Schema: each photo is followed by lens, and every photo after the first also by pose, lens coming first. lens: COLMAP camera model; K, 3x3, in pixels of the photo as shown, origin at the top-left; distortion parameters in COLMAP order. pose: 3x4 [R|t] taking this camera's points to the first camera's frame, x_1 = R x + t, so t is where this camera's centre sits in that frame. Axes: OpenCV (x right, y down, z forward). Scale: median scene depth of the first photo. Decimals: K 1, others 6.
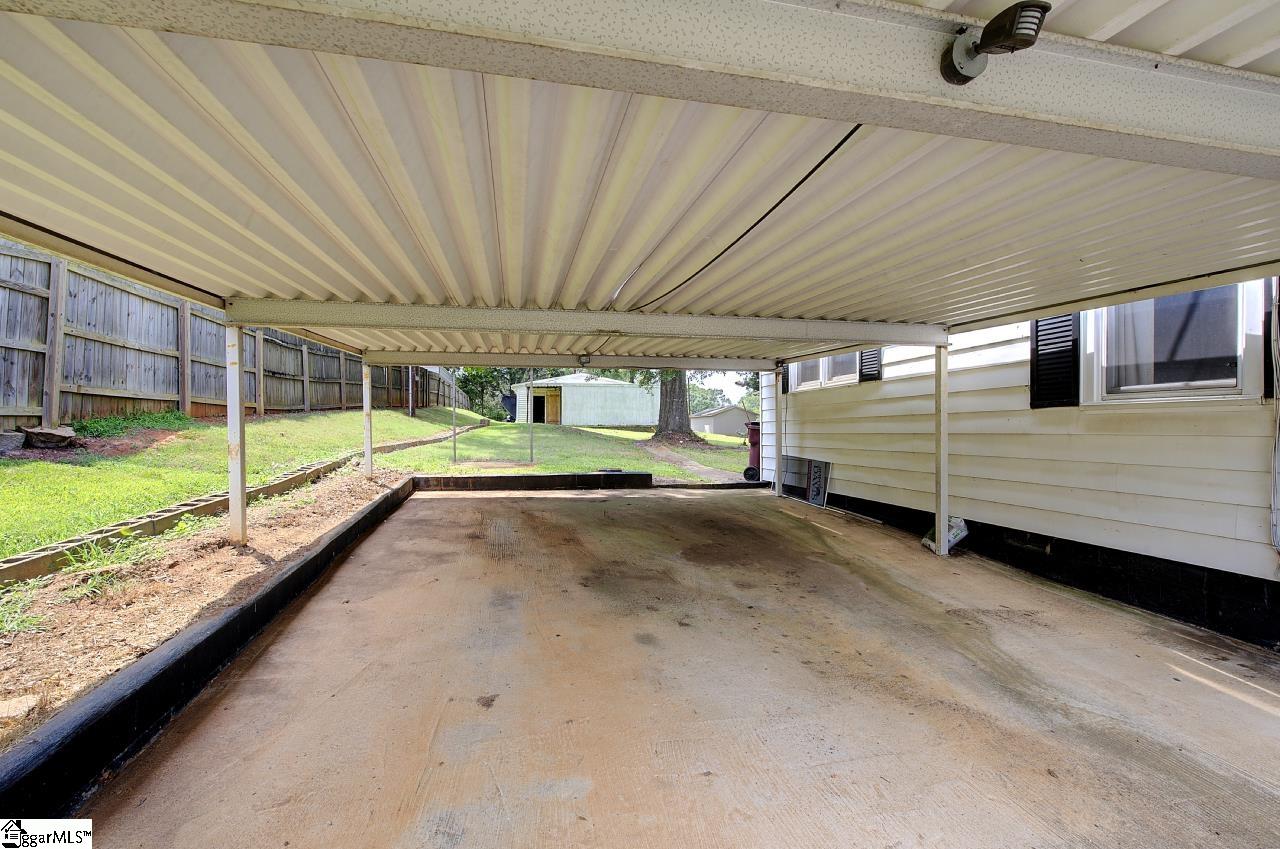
lens RADIAL K [[549.5, 0, 638.8], [0, 549.5, 419.8], [0, 0, 1]] dist [0.001820, 0.000842]
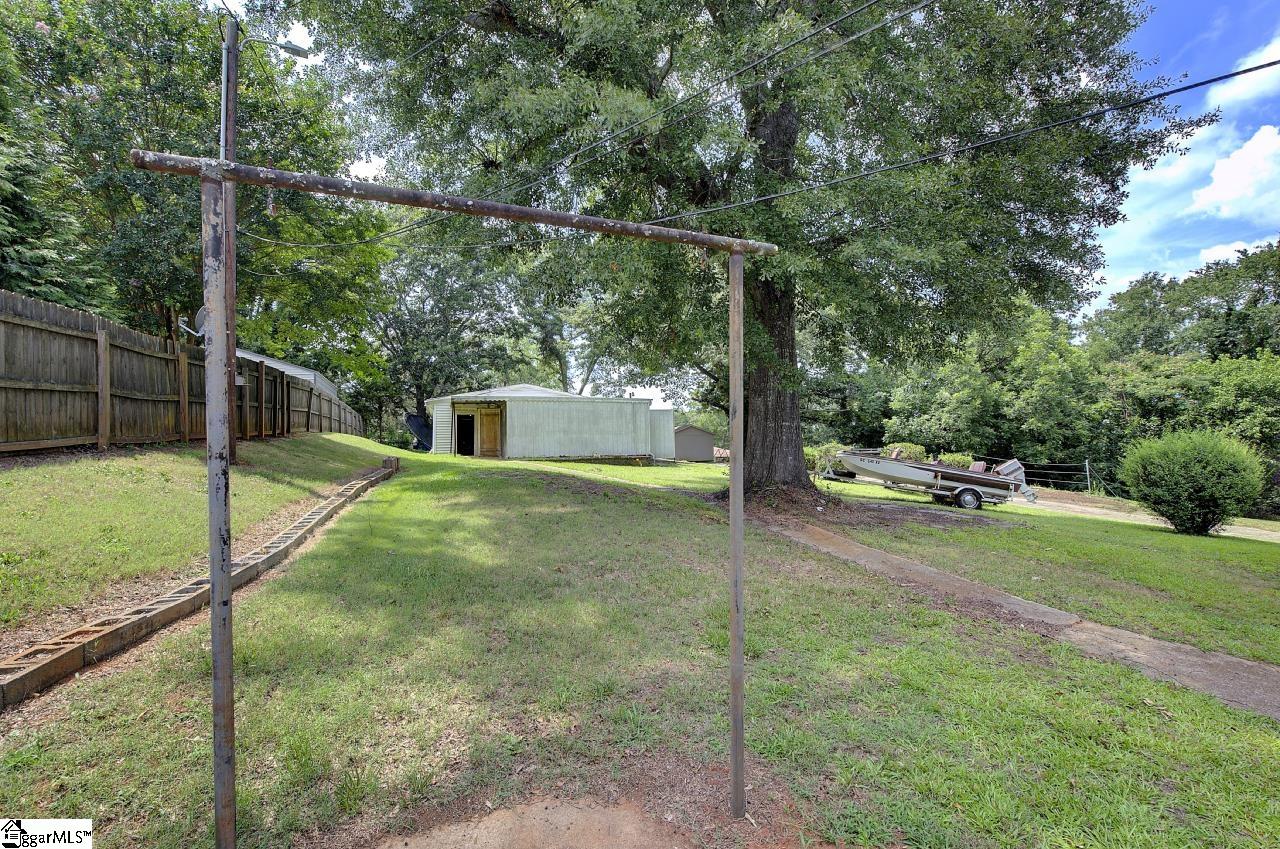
lens RADIAL K [[549.5, 0, 643.1], [0, 549.5, 430.4], [0, 0, 1]] dist [0.001820, 0.000842]
pose [[0.984951, -0.009165, 0.172591, -0.084741], [0.011261, 0.999874, -0.011169, -0.013973], [-0.172467, 0.012945, 0.984930, 0.275689]]
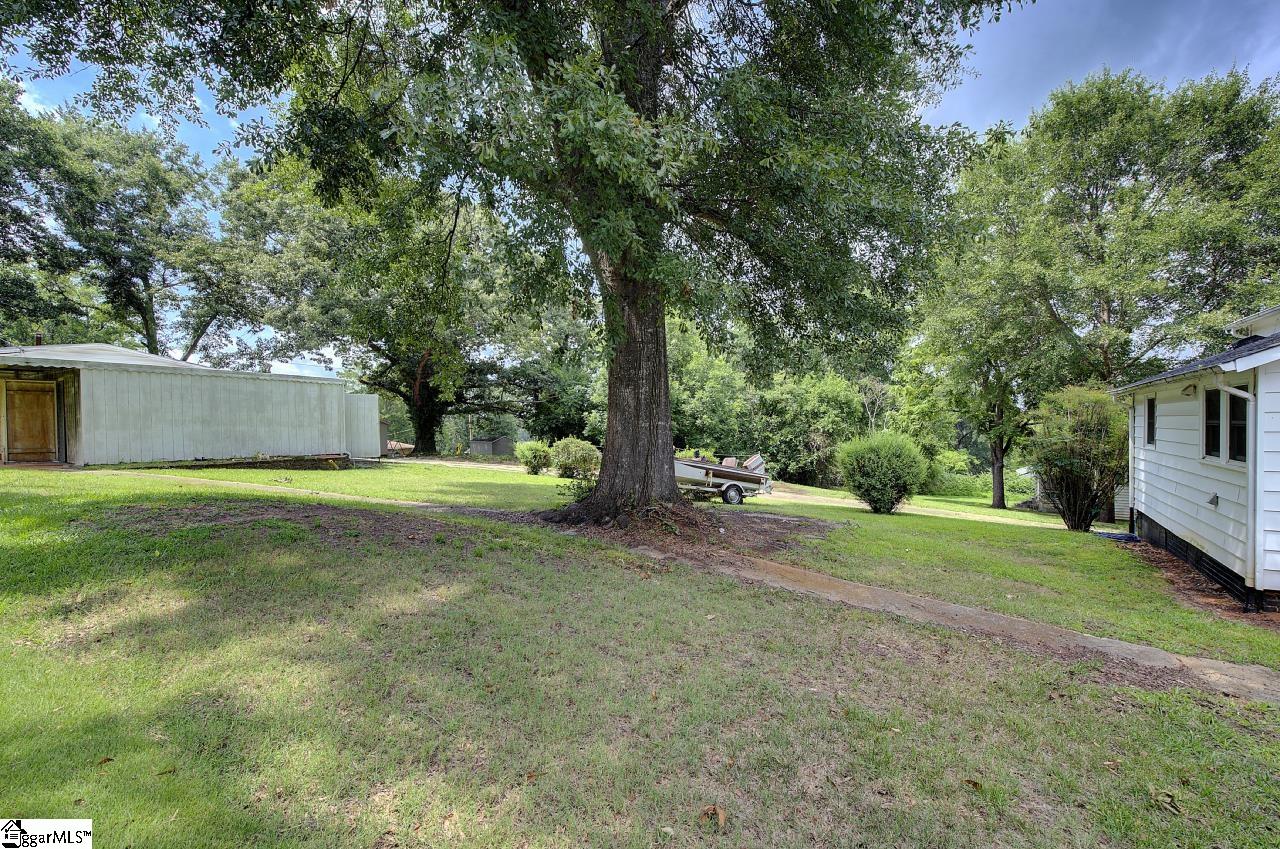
lens RADIAL K [[549.5, 0, 643.3], [0, 549.5, 425.3], [0, 0, 1]] dist [0.001820, 0.000842]
pose [[0.702847, -0.001761, 0.711339, -0.128570], [-0.000605, 0.999995, 0.003072, -0.019670], [-0.711341, -0.002589, 0.702842, 0.392271]]
